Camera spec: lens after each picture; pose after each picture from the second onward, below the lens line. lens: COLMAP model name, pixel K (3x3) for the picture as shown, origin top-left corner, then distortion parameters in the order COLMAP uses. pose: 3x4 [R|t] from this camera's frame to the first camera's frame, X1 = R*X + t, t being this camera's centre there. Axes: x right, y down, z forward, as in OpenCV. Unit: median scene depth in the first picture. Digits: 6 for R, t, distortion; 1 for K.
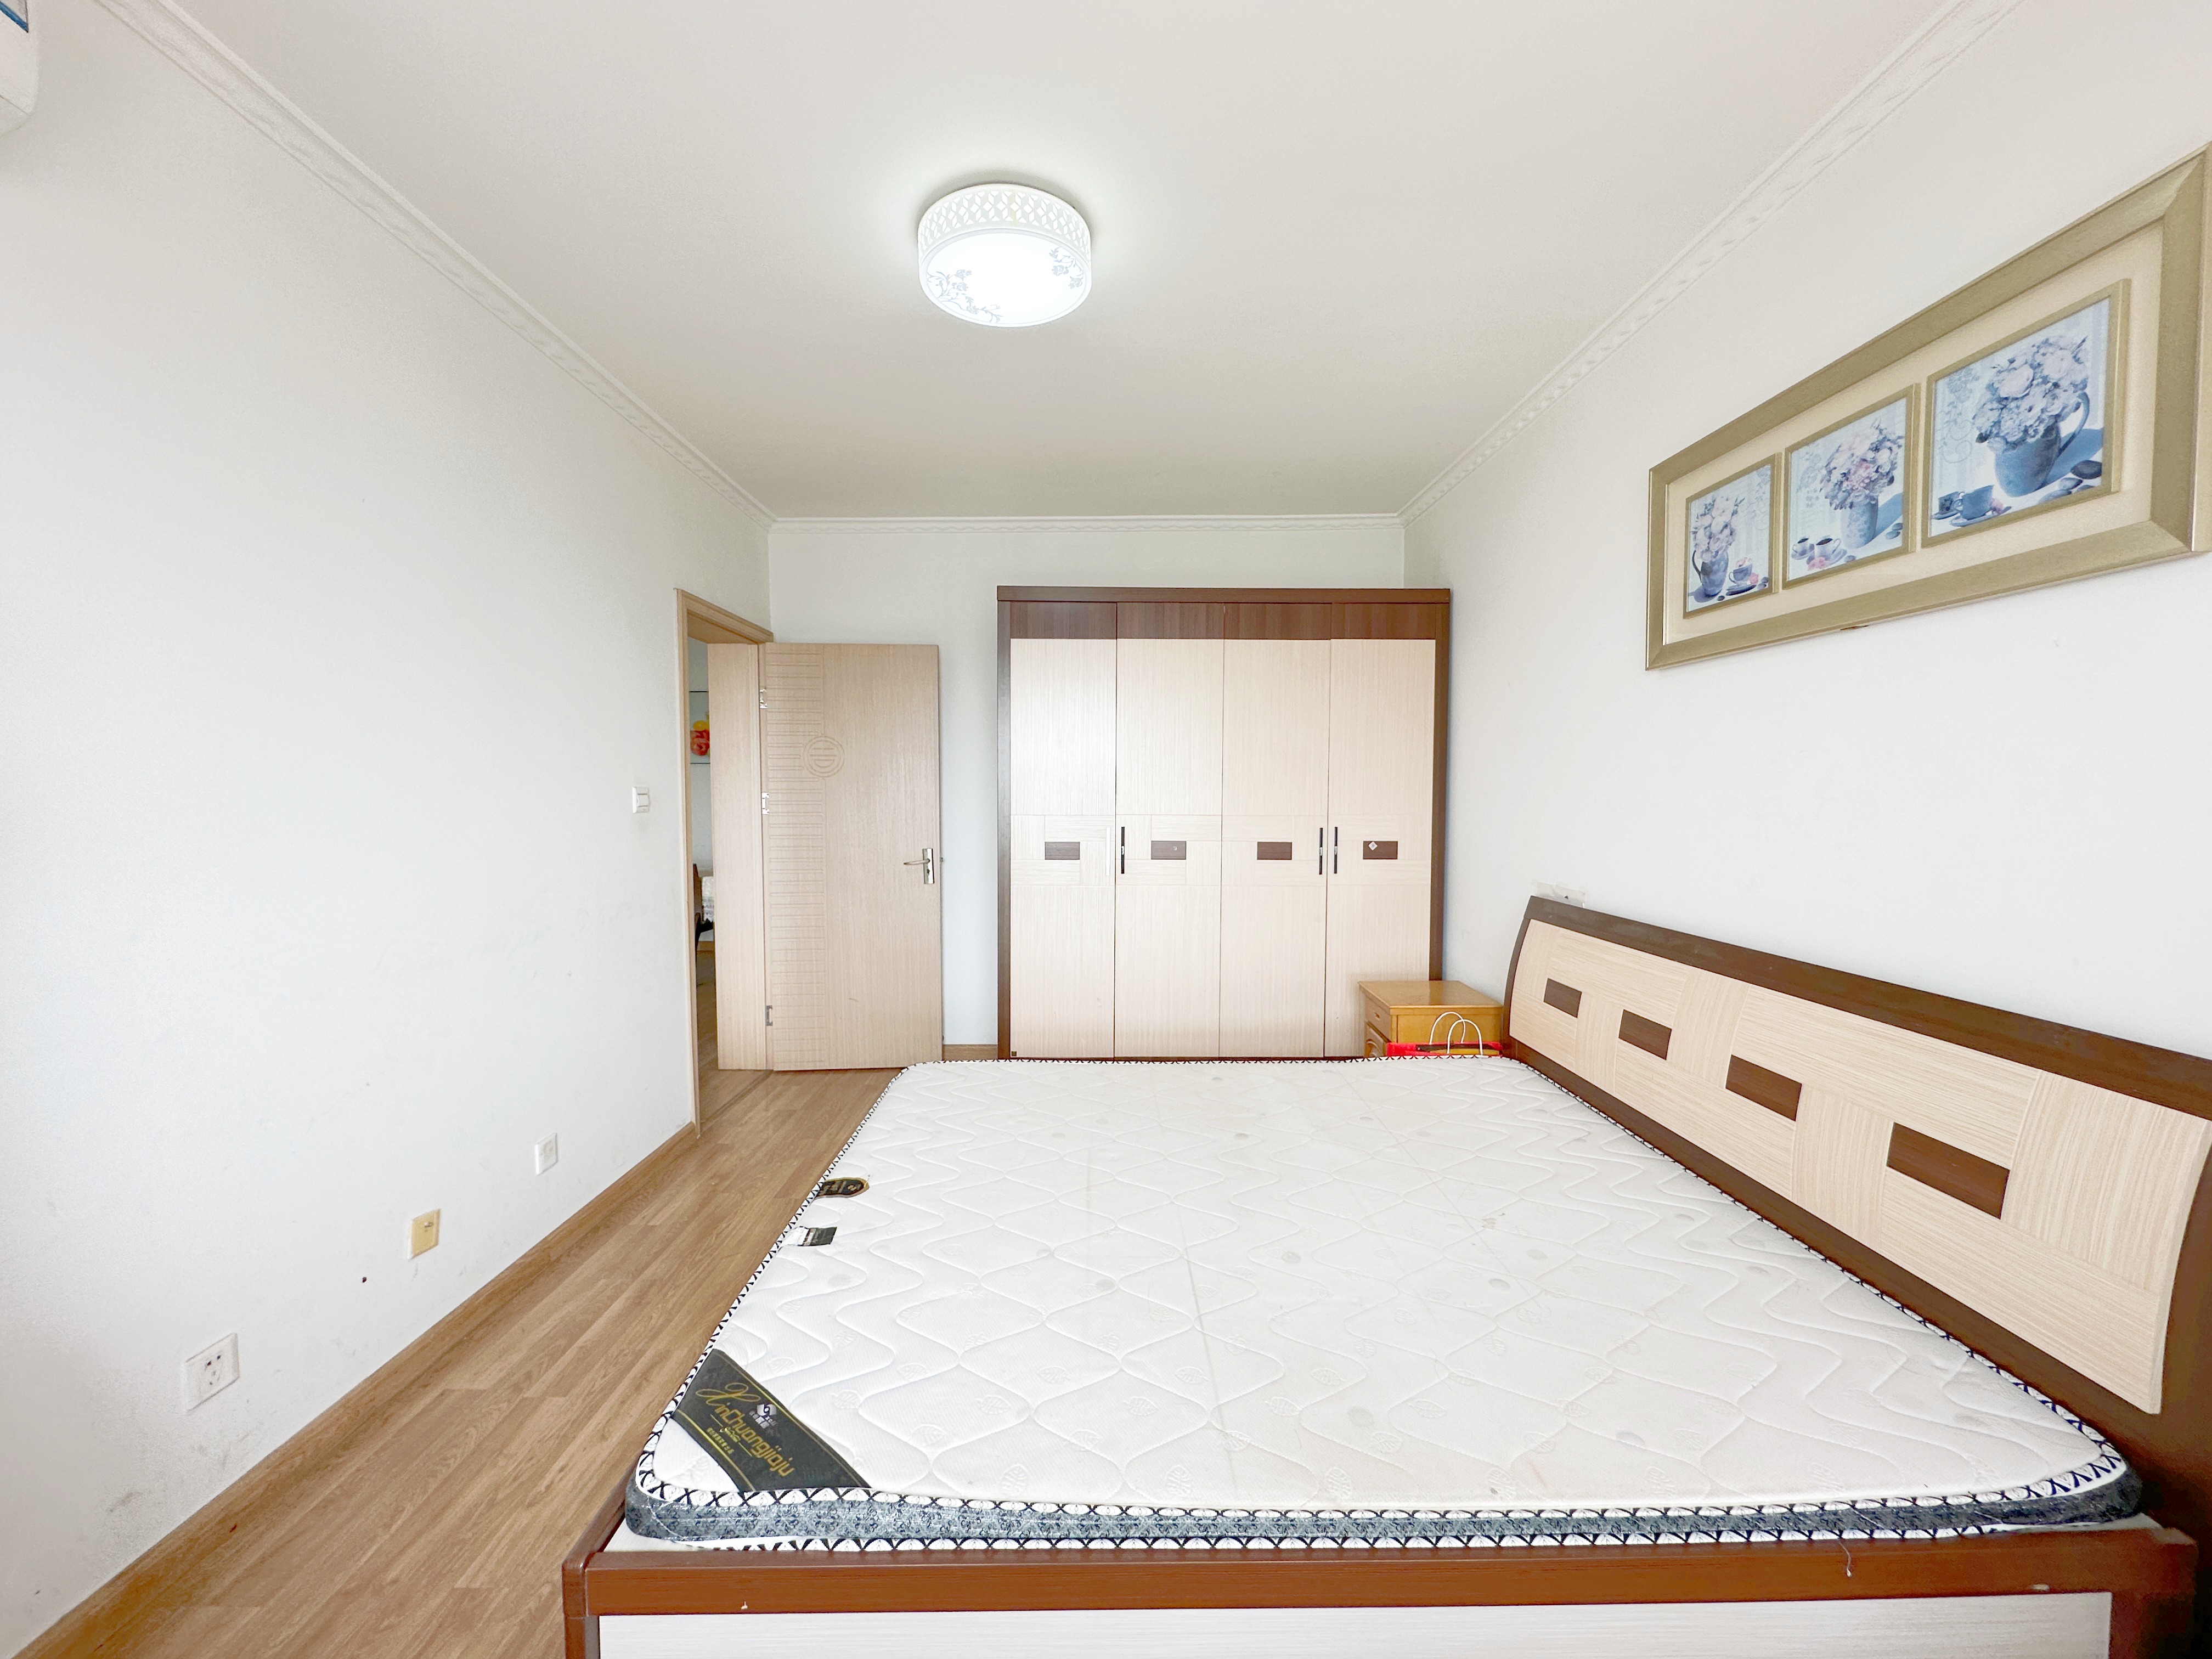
lens RADIAL K [[897.4, 0, 1091.3], [0, 897.4, 832.3], [0, 0, 1]] dist [-0.000139, -0.000019]
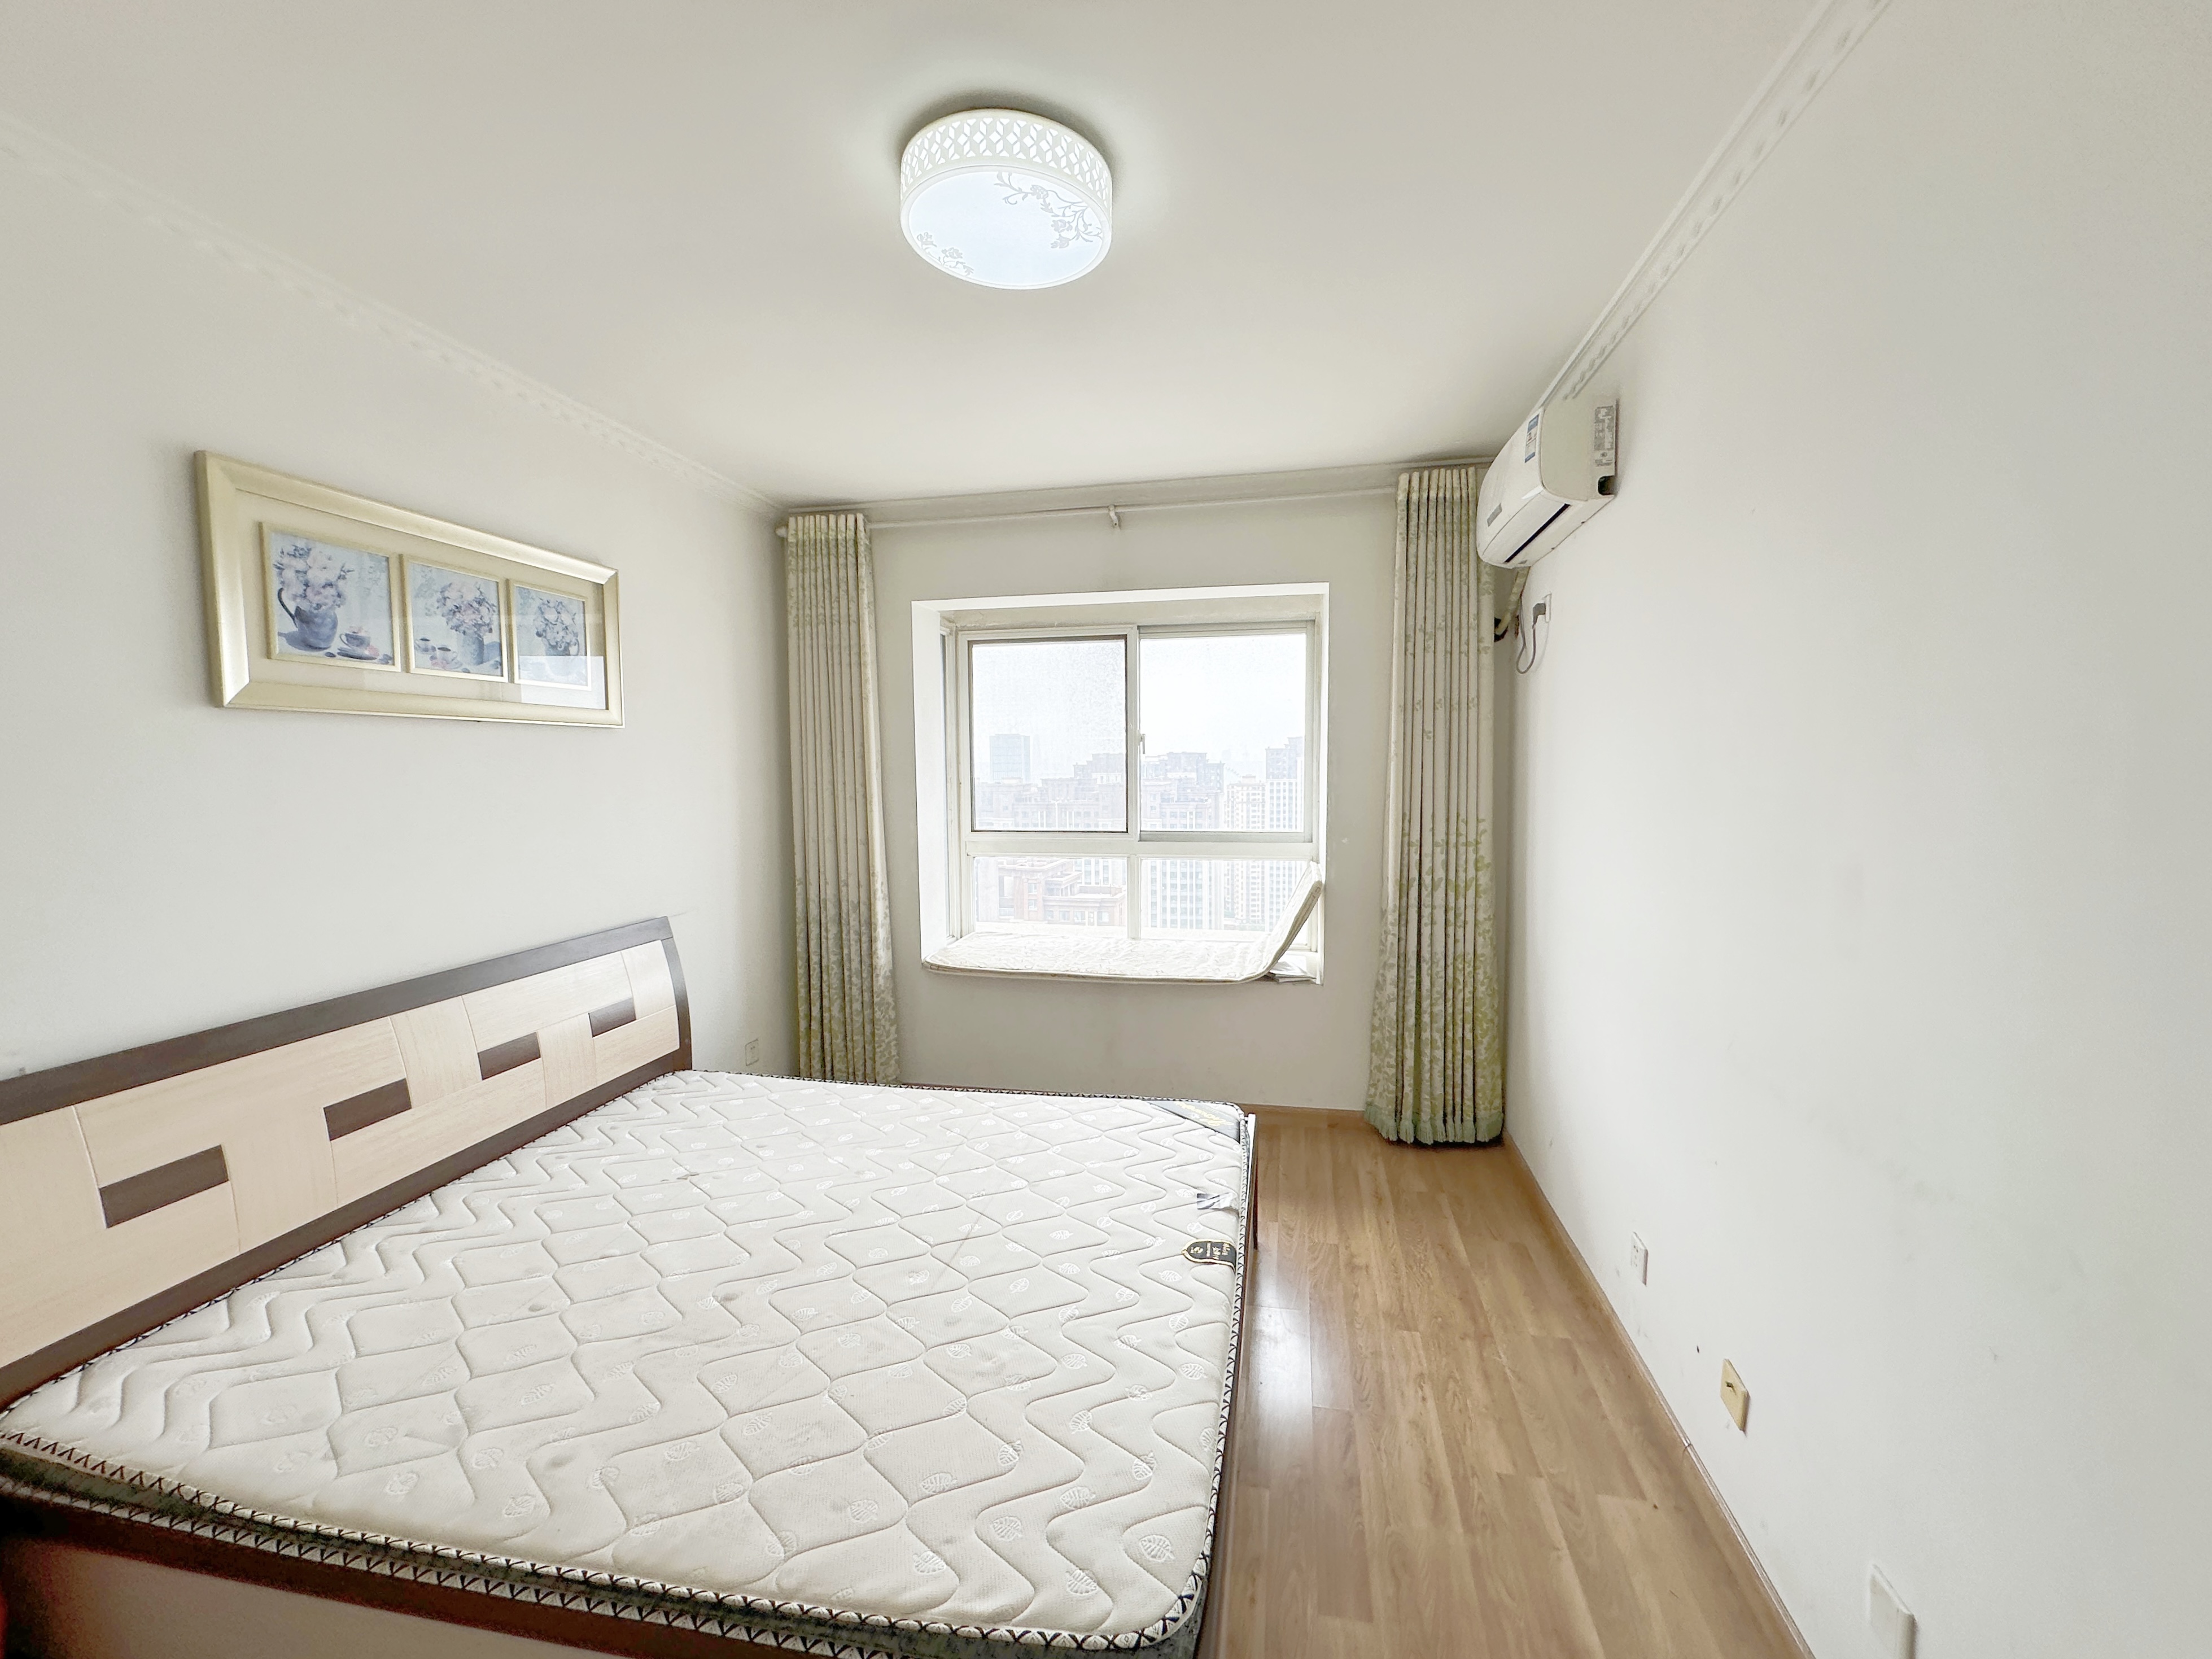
lens RADIAL K [[897.5, 0, 1106.6], [0, 897.5, 818.9], [0, 0, 1]] dist [-0.000139, -0.000019]
pose [[-0.982771, 0.000579, 0.184827, -0.345280], [0.020114, 0.994391, 0.103836, -0.170213], [-0.183730, 0.105765, -0.977270, 1.895947]]
